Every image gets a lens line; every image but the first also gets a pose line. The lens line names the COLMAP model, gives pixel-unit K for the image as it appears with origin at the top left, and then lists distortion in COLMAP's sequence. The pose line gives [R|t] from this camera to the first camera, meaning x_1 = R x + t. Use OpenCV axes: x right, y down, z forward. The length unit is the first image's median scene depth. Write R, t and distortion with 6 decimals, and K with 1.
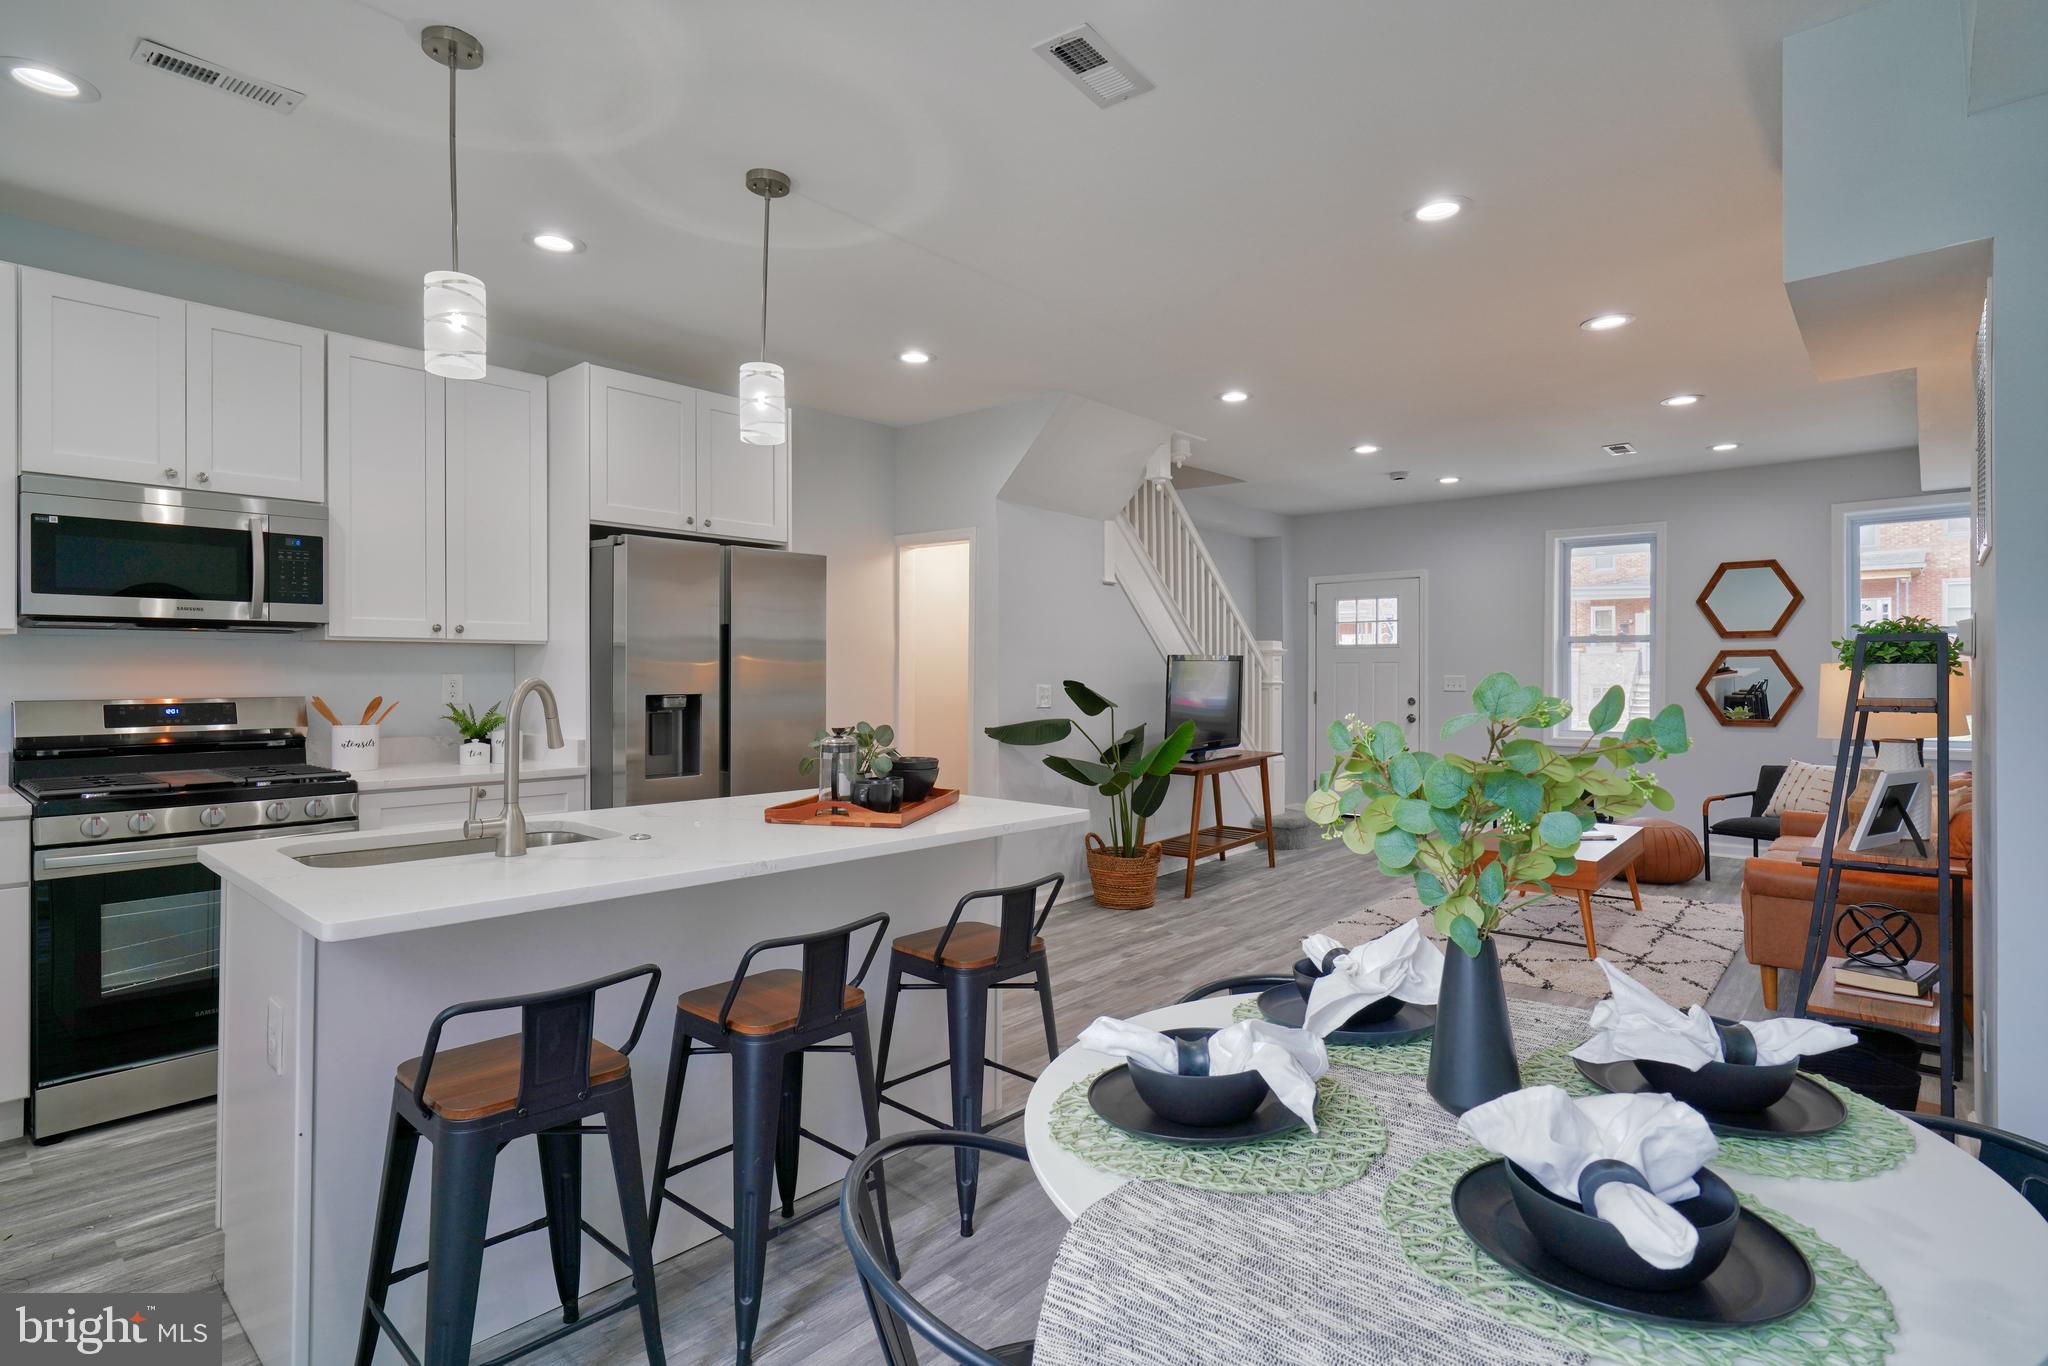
lens RADIAL K [[1027.0, 0, 1000.1], [0, 1027.0, 676.0], [0, 0, 1]] dist [-0.012540, 0.002725]
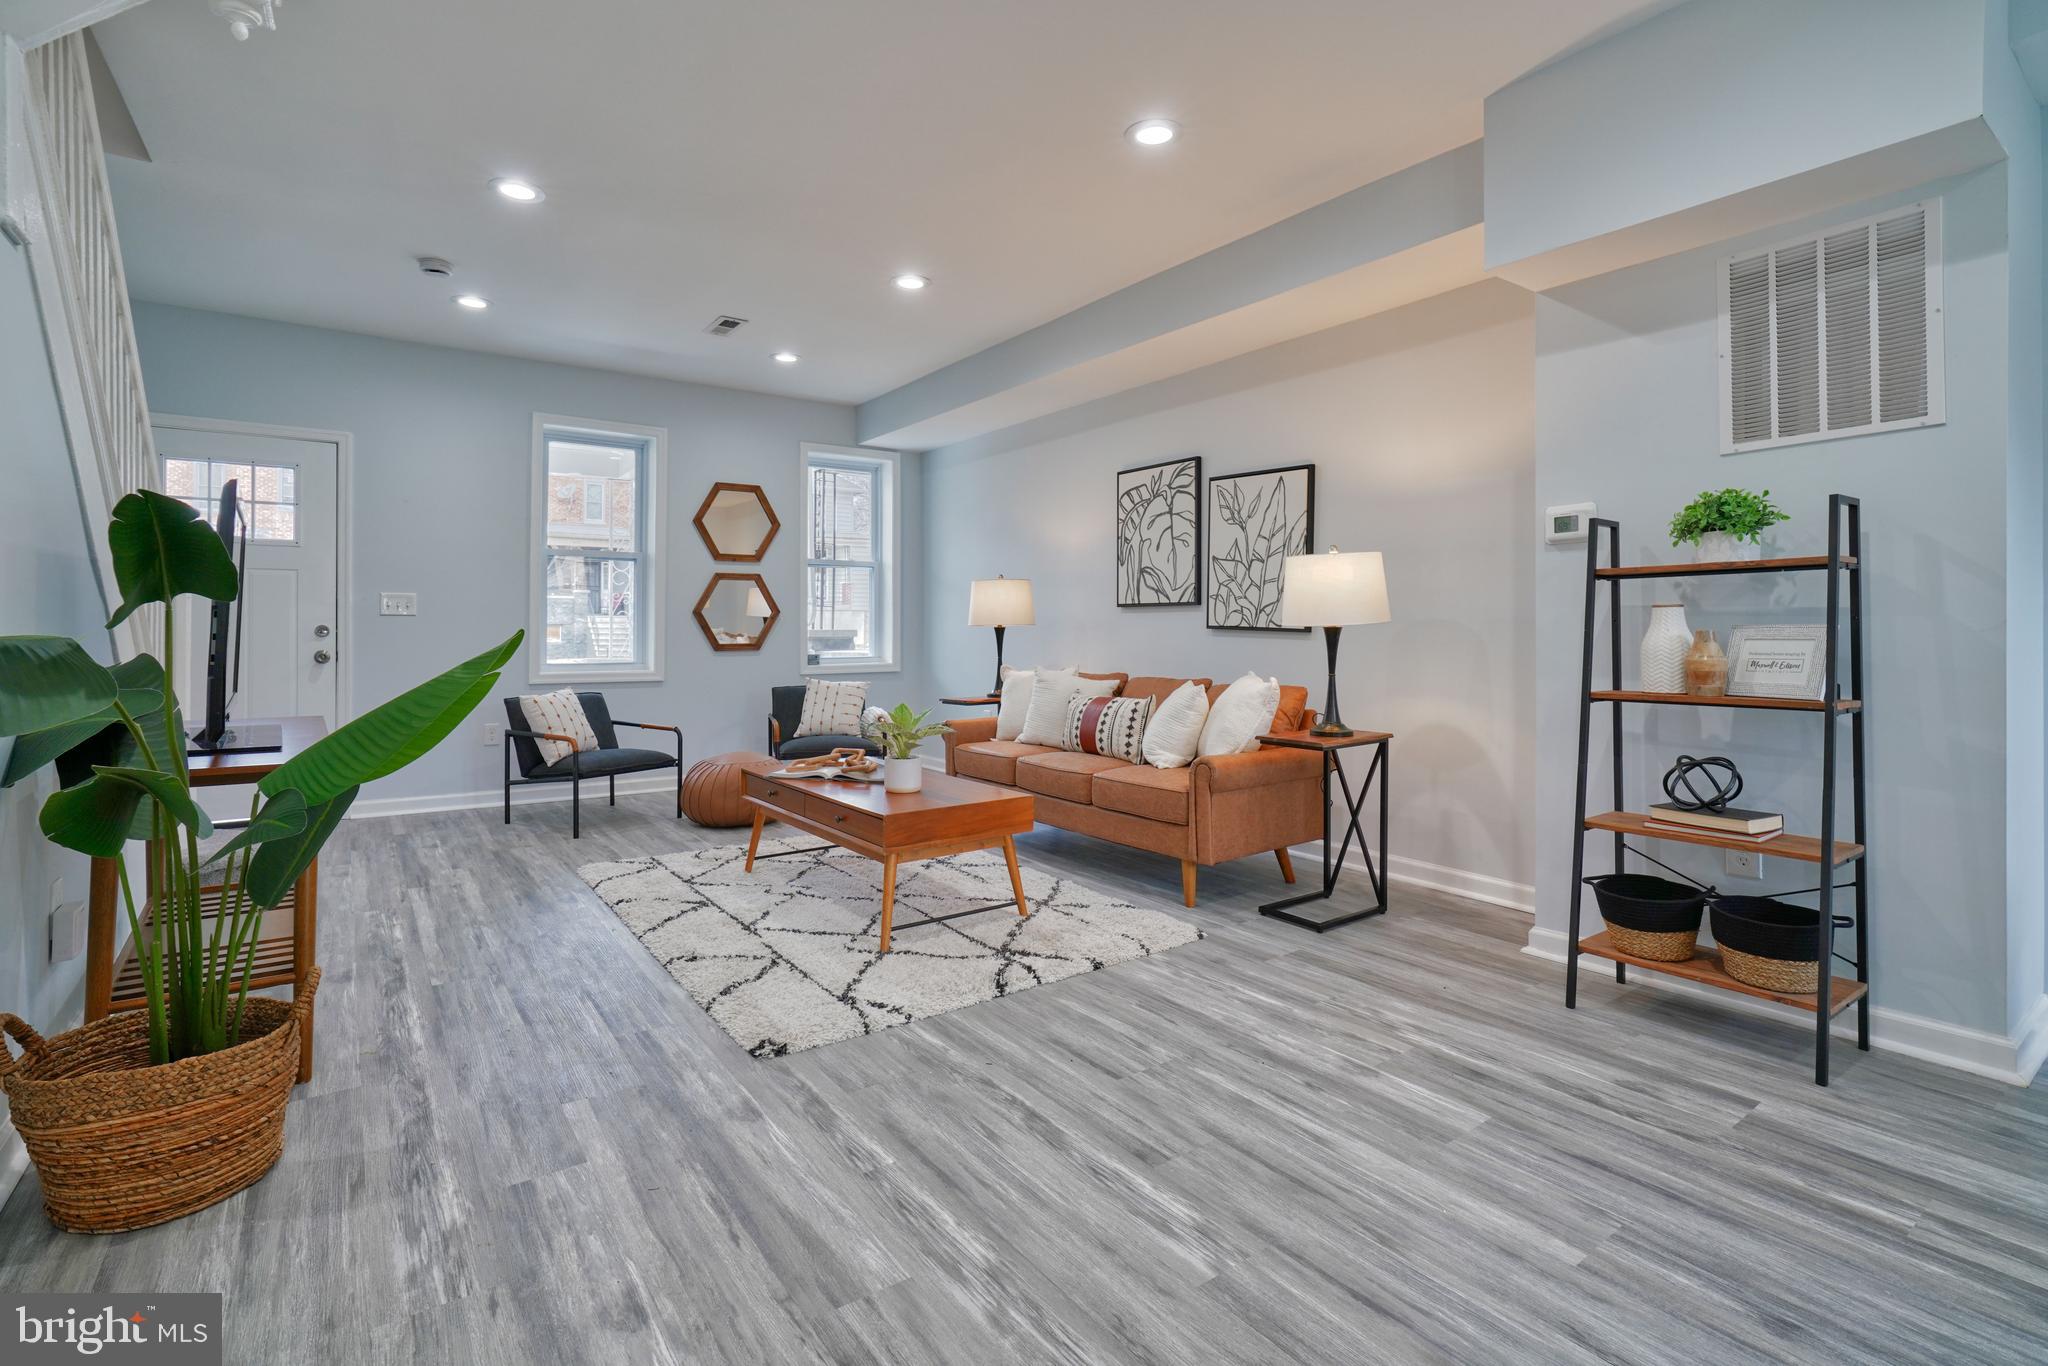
lens RADIAL K [[935.3, 0, 1009.3], [0, 935.3, 633.4], [0, 0, 1]] dist [-0.011862, 0.005429]
pose [[0.224480, -0.001633, 0.974477, -0.128662], [0.002700, 0.999996, 0.001054, 0.044596], [-0.974475, 0.002395, 0.224483, 0.735742]]
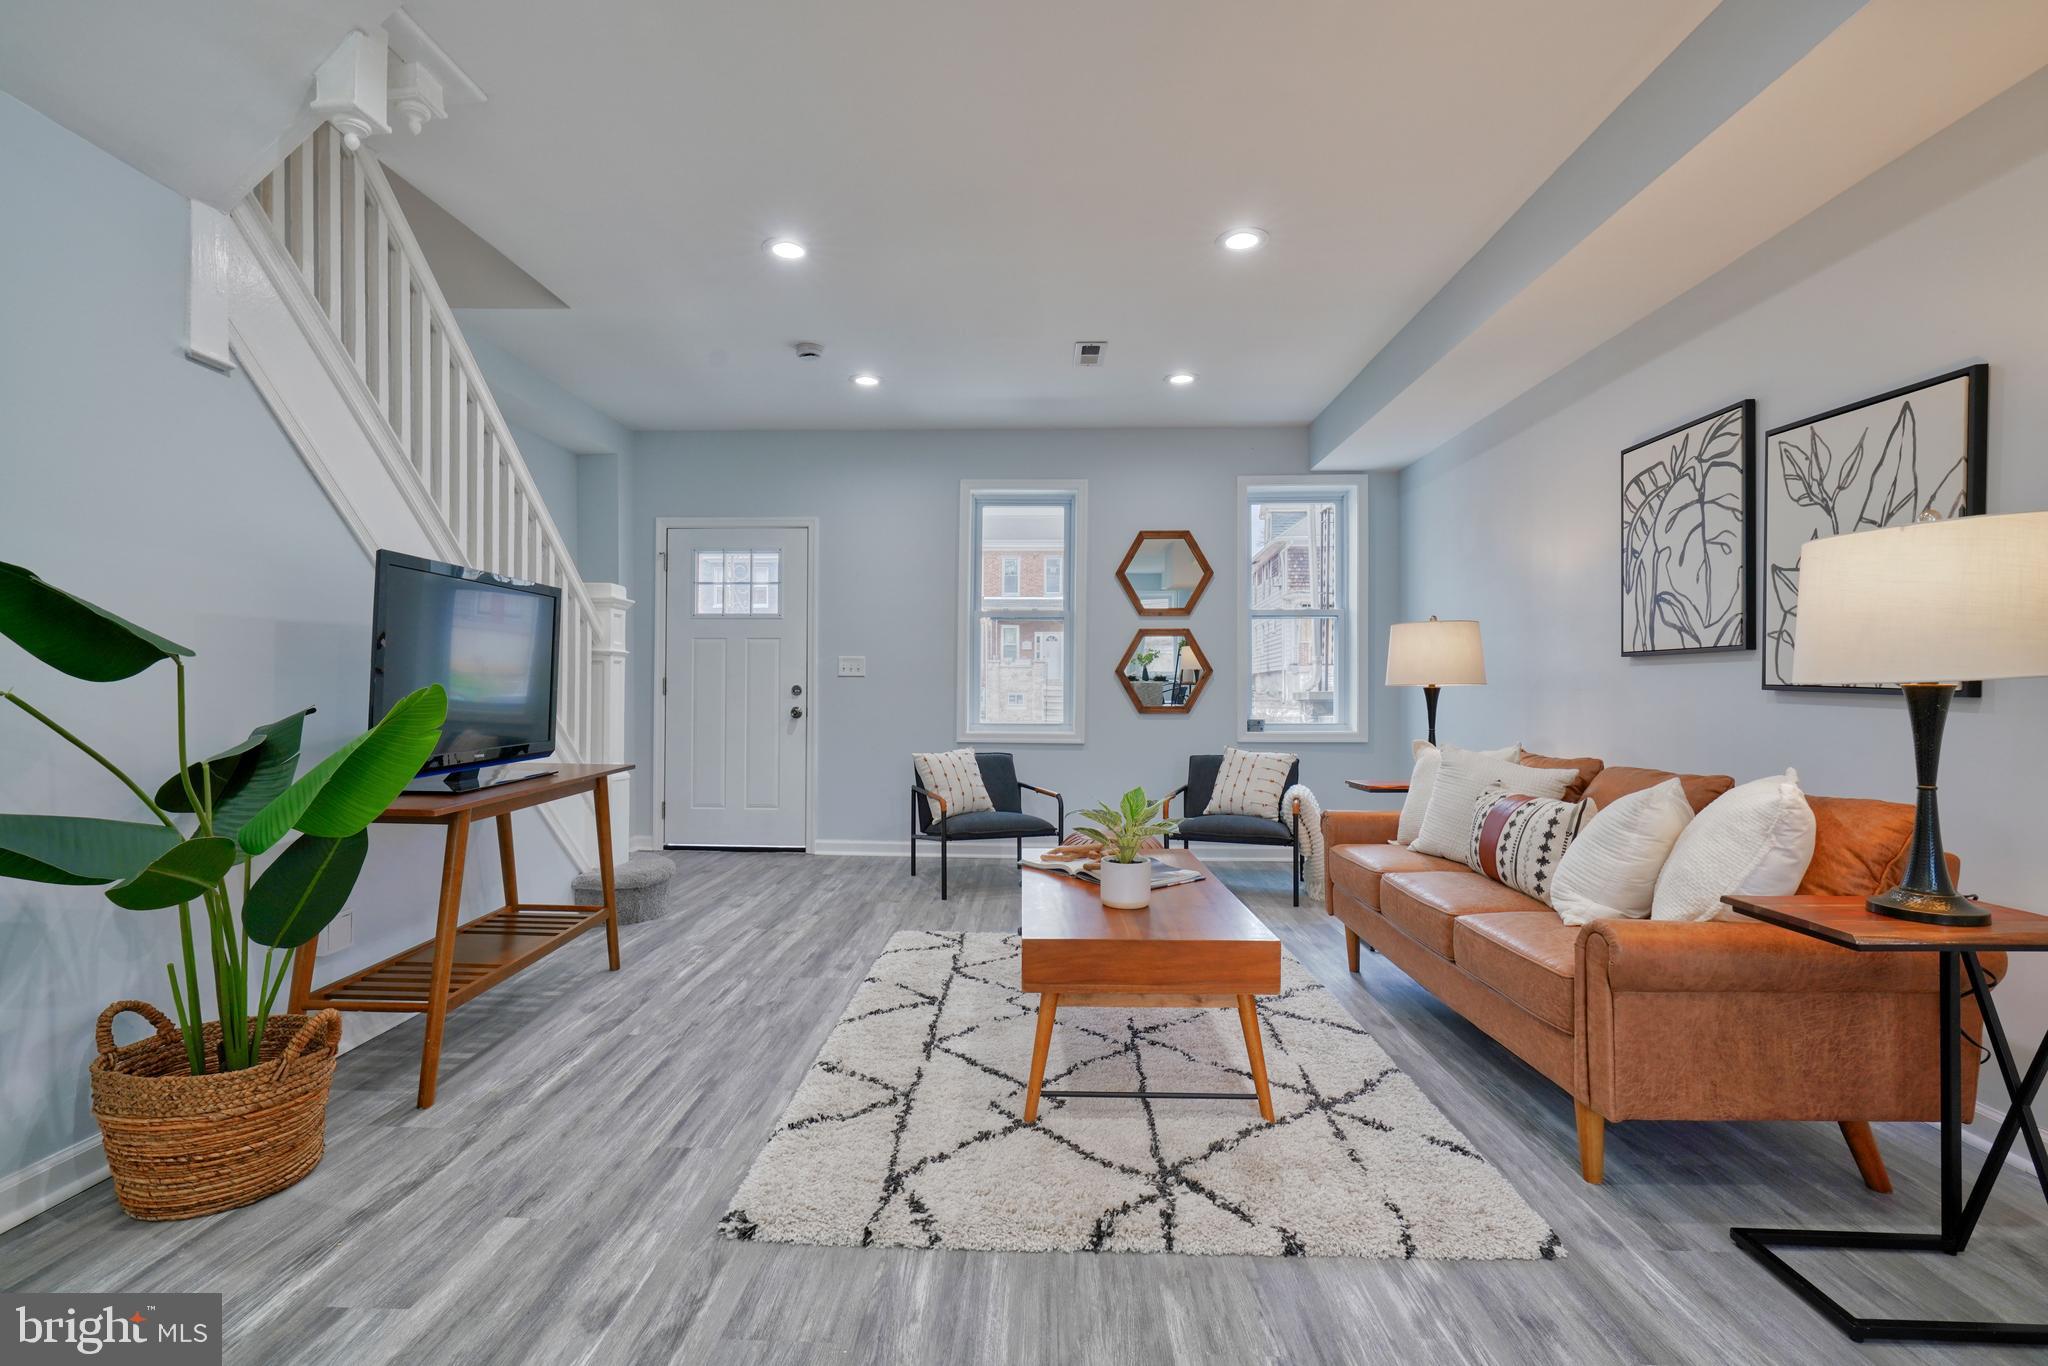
lens RADIAL K [[935.3, 0, 1007.1], [0, 935.3, 687.5], [0, 0, 1]] dist [-0.011862, 0.005429]
pose [[0.772297, 0.008556, 0.635204, 0.138853], [-0.004527, 0.999958, -0.007966, 0.046011], [-0.635246, 0.003276, 0.772303, 0.615079]]
